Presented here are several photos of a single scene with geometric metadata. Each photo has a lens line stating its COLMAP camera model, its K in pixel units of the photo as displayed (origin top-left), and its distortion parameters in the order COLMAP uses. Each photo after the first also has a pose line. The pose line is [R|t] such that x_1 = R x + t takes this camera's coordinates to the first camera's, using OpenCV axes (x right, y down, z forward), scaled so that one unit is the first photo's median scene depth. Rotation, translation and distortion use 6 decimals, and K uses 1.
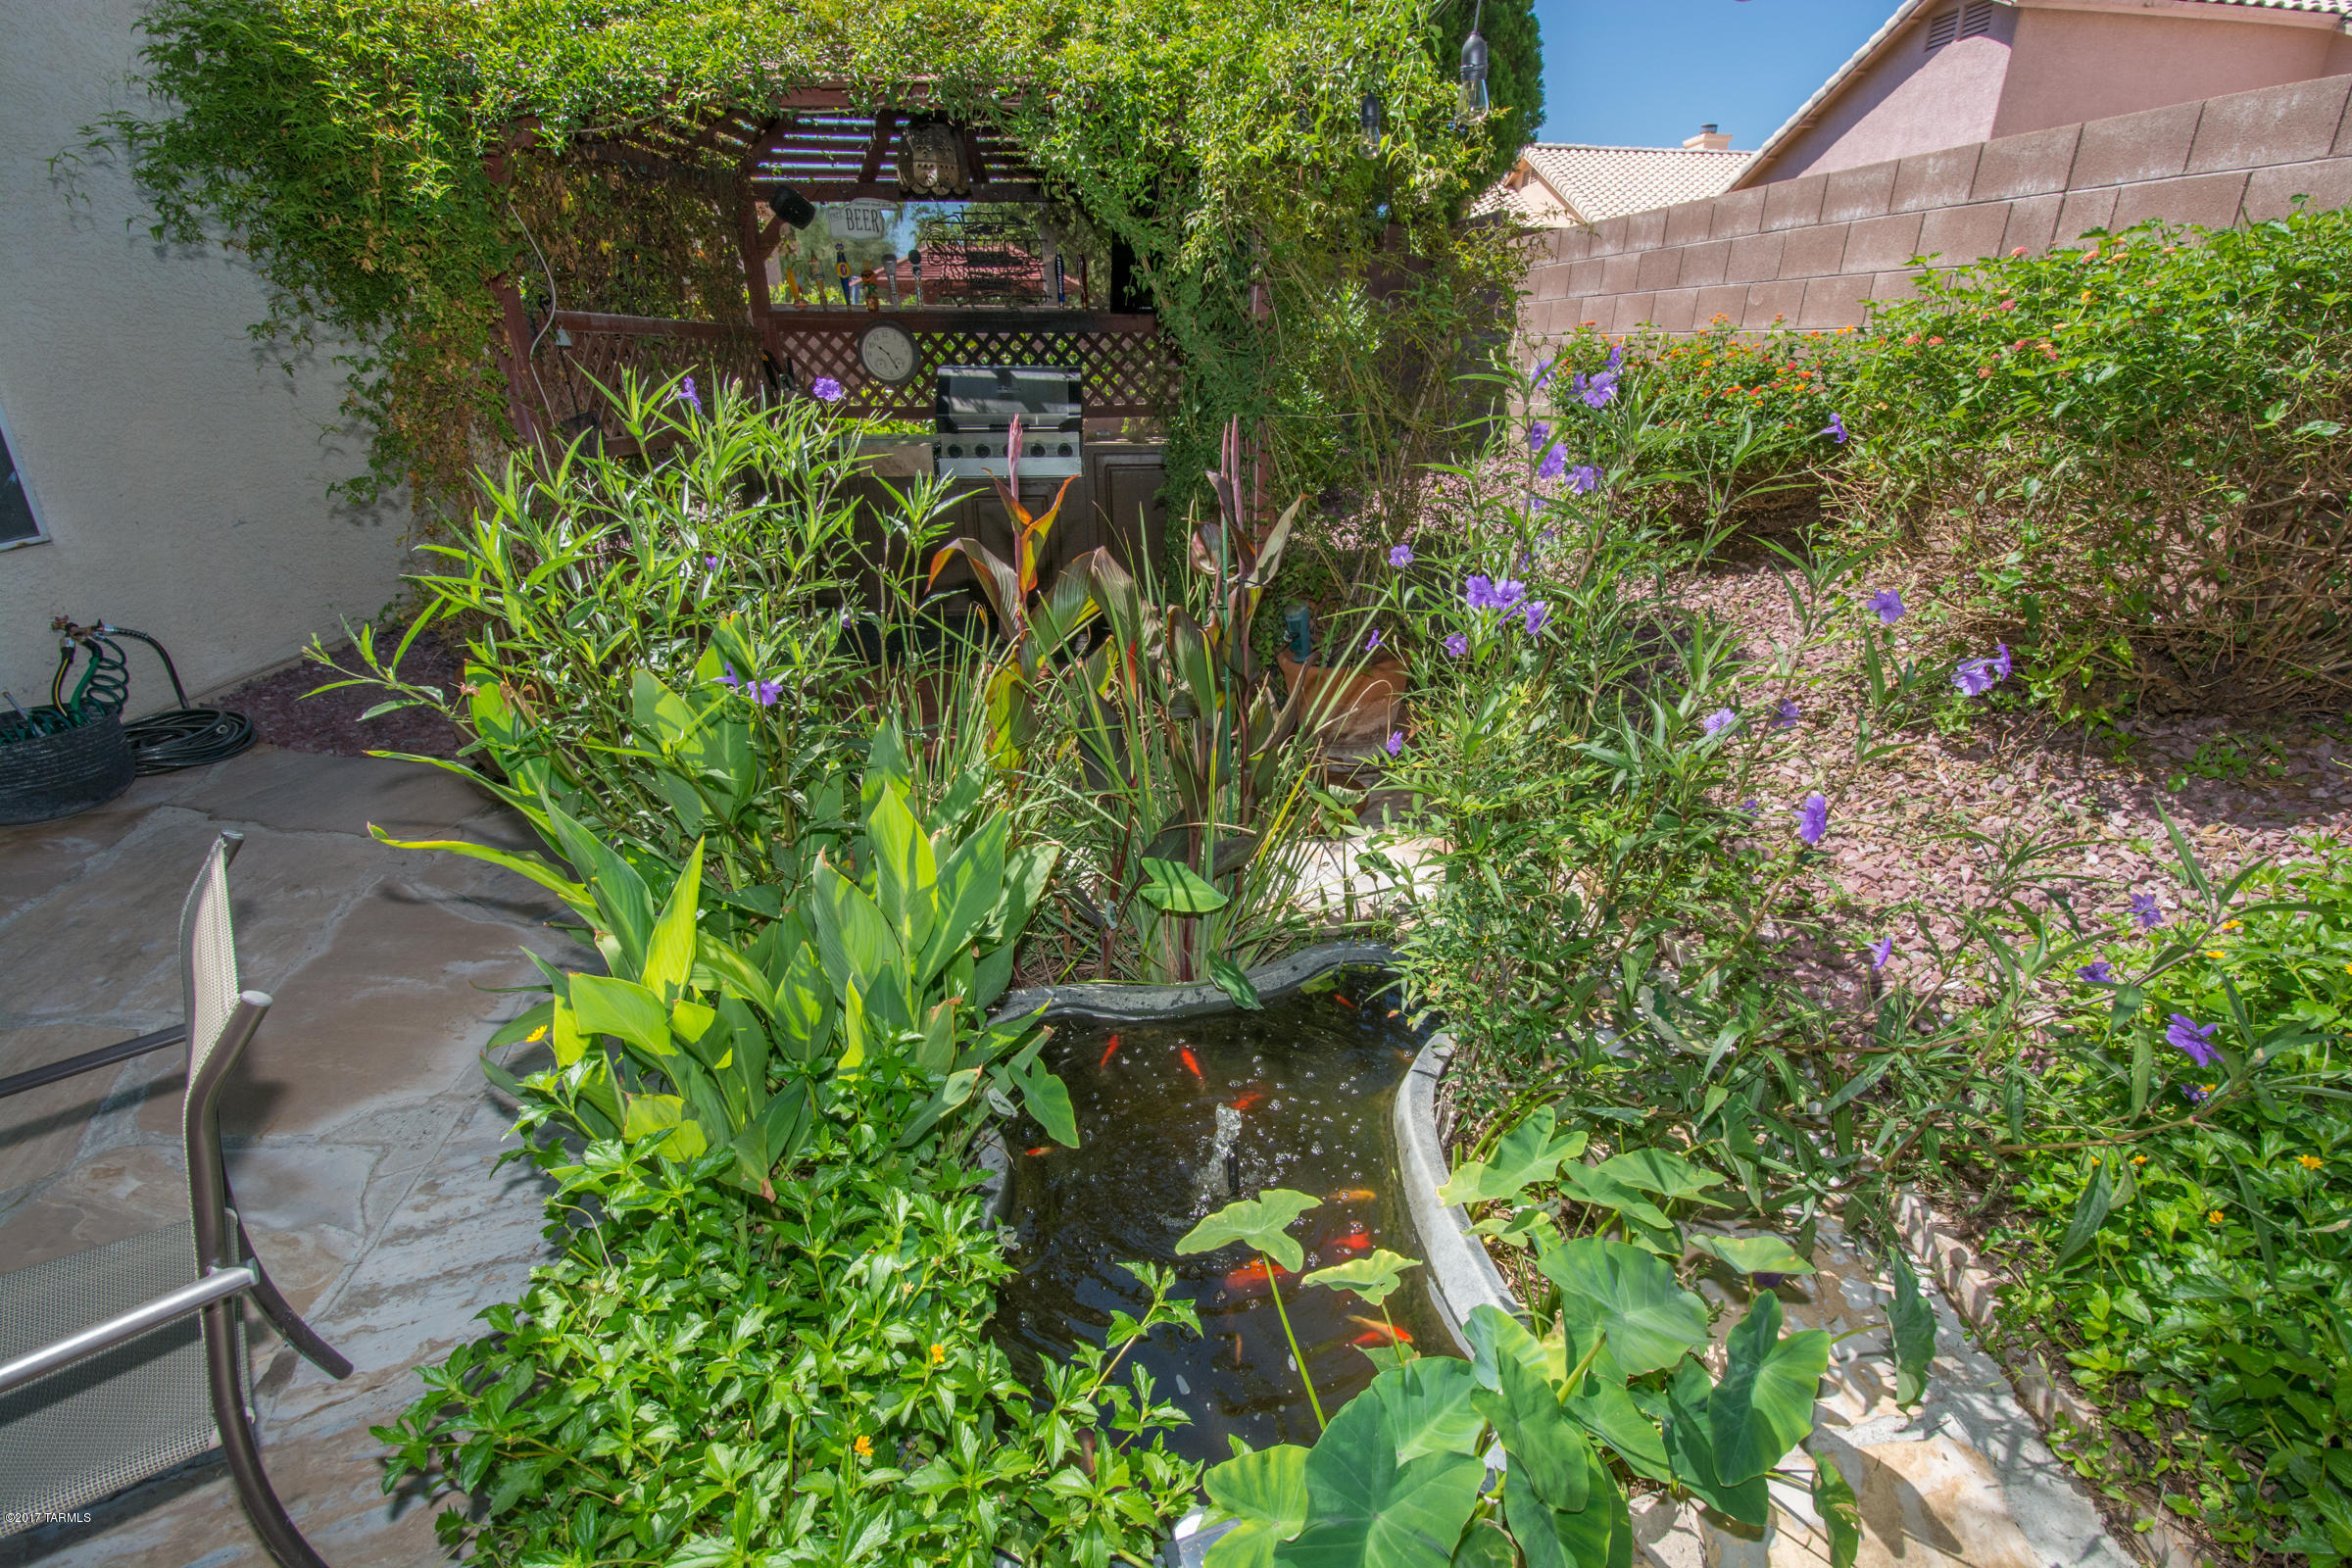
lens RADIAL K [[1024.0, 0, 1176.0], [0, 1024.0, 784.0], [0, 0, 1]] dist [-0.000370, -0.011263]
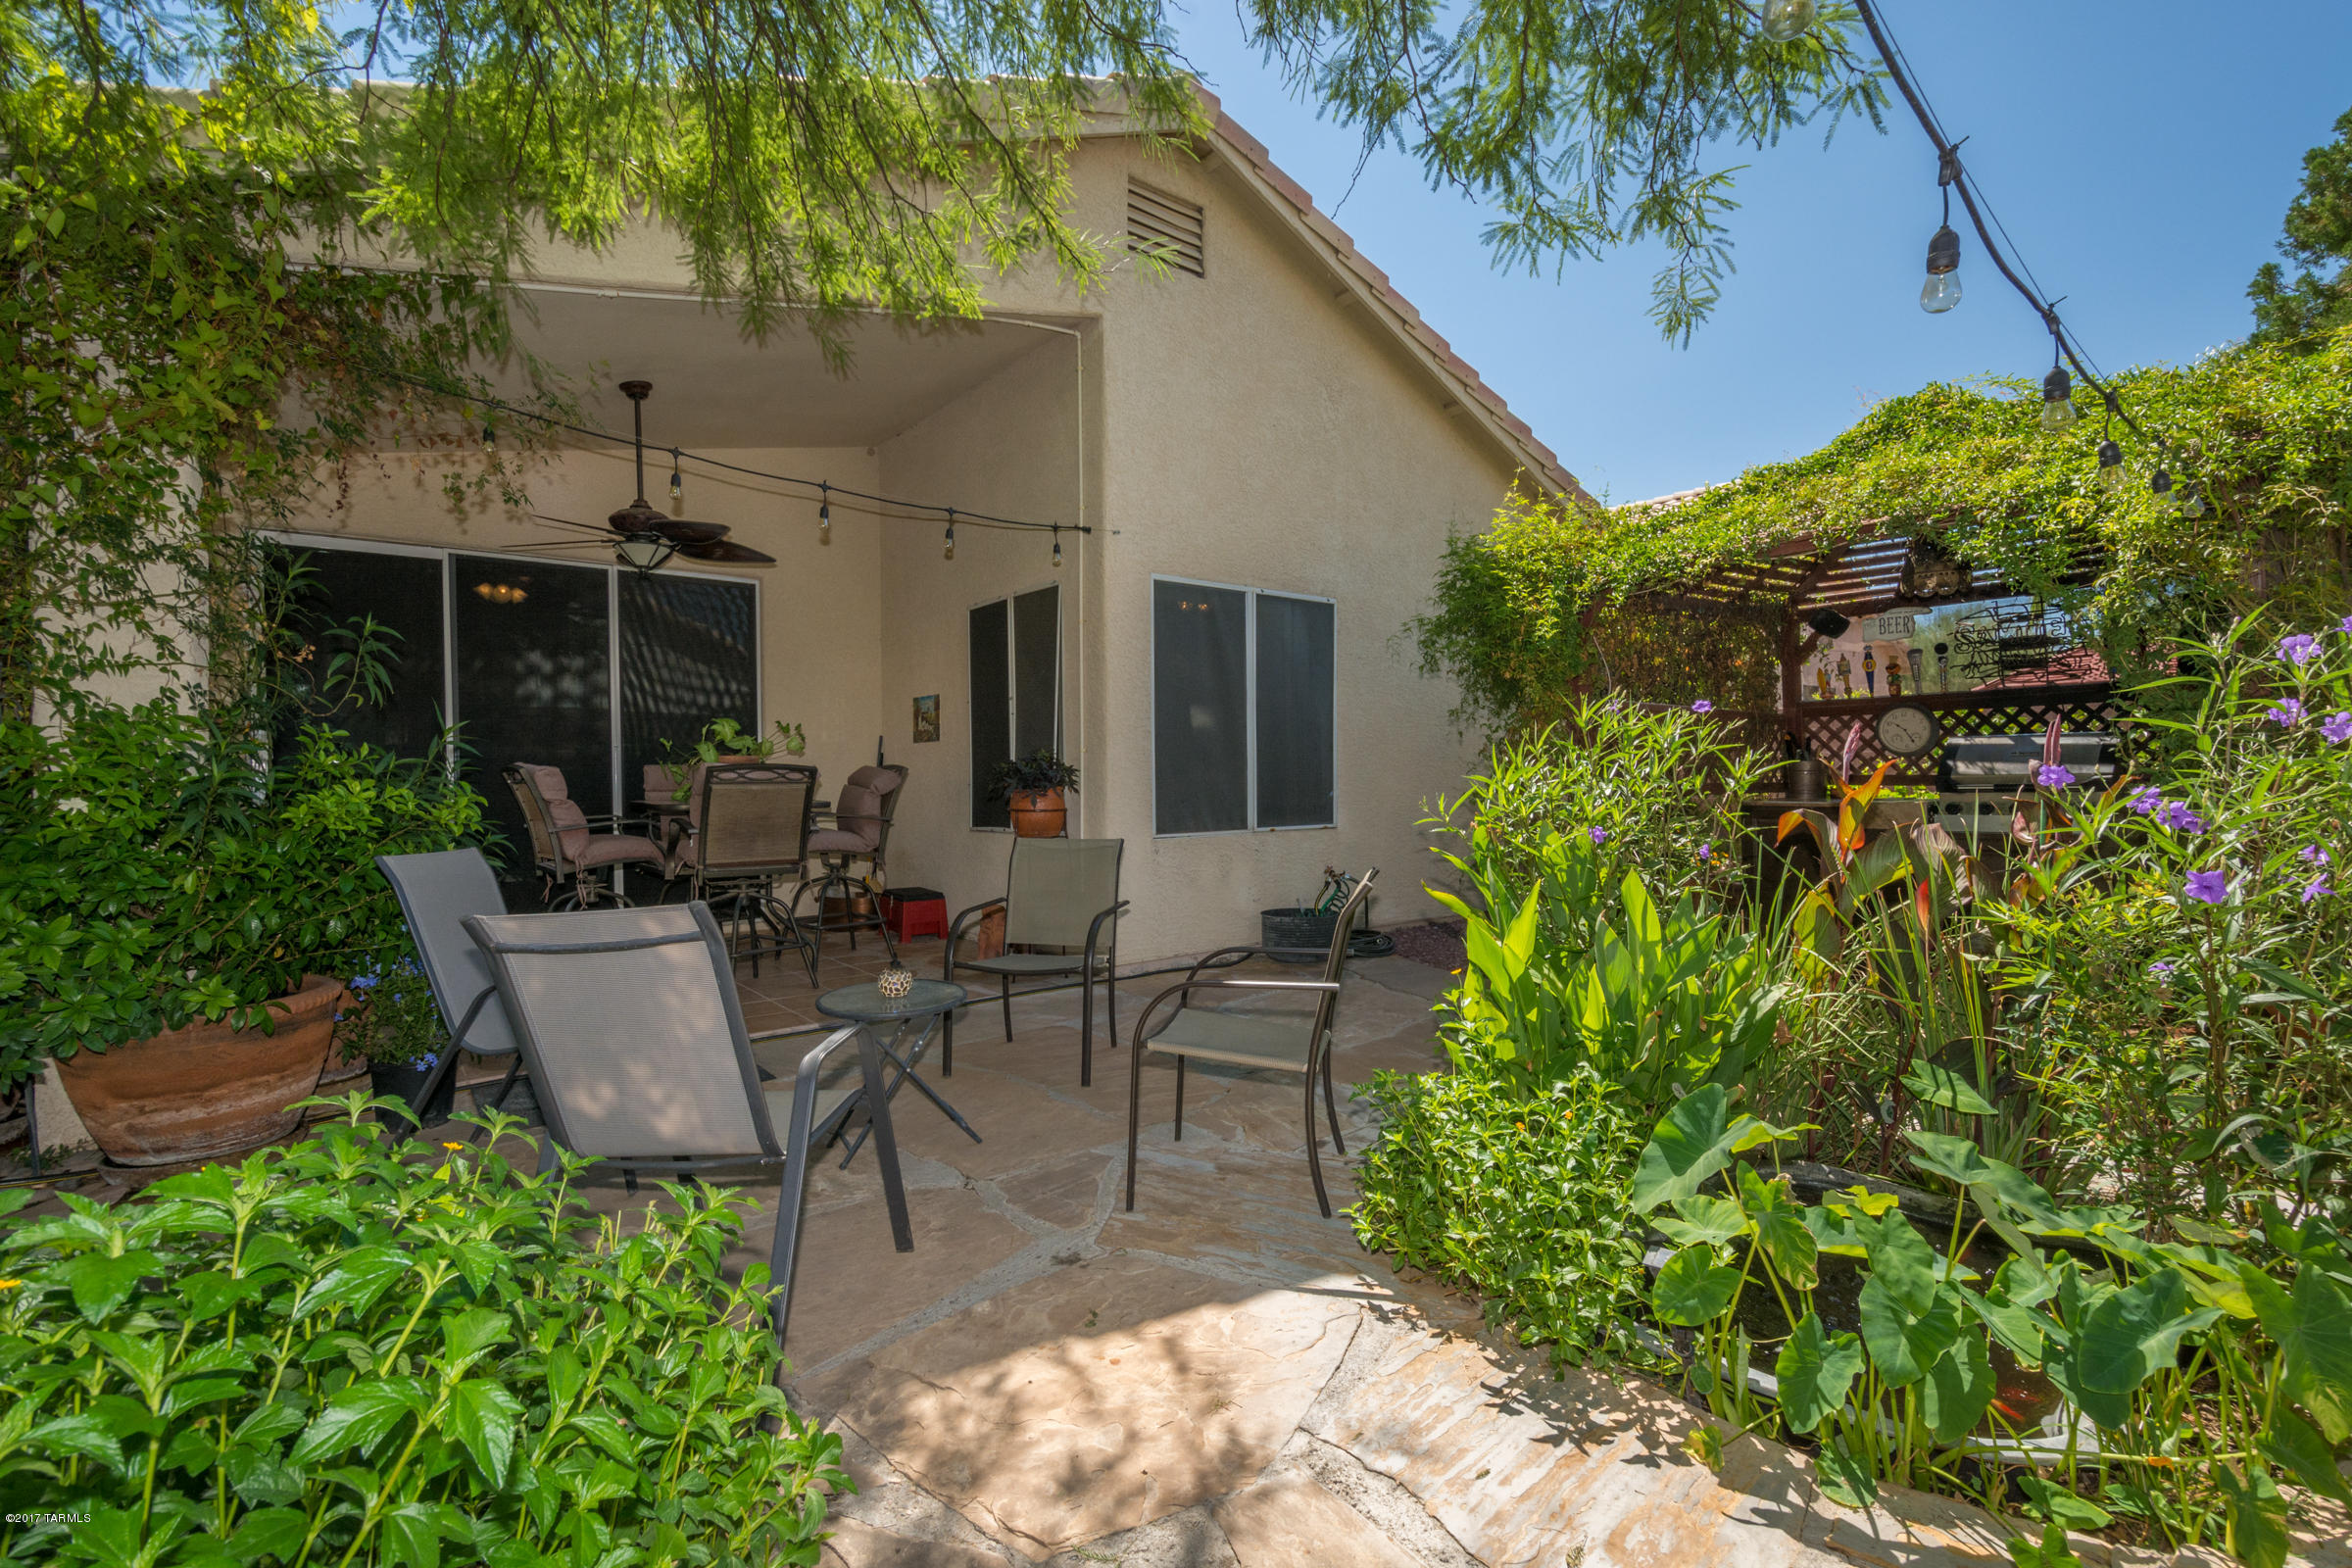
lens RADIAL K [[1022.6, 0, 1207.6], [0, 1022.6, 792.7], [0, 0, 1]] dist [0.000776, -0.000096]
pose [[0.584957, 0.002475, -0.811060, 0.282514], [-0.305447, 0.927044, -0.217467, 0.185499], [0.751350, 0.374945, 0.543037, -0.238829]]
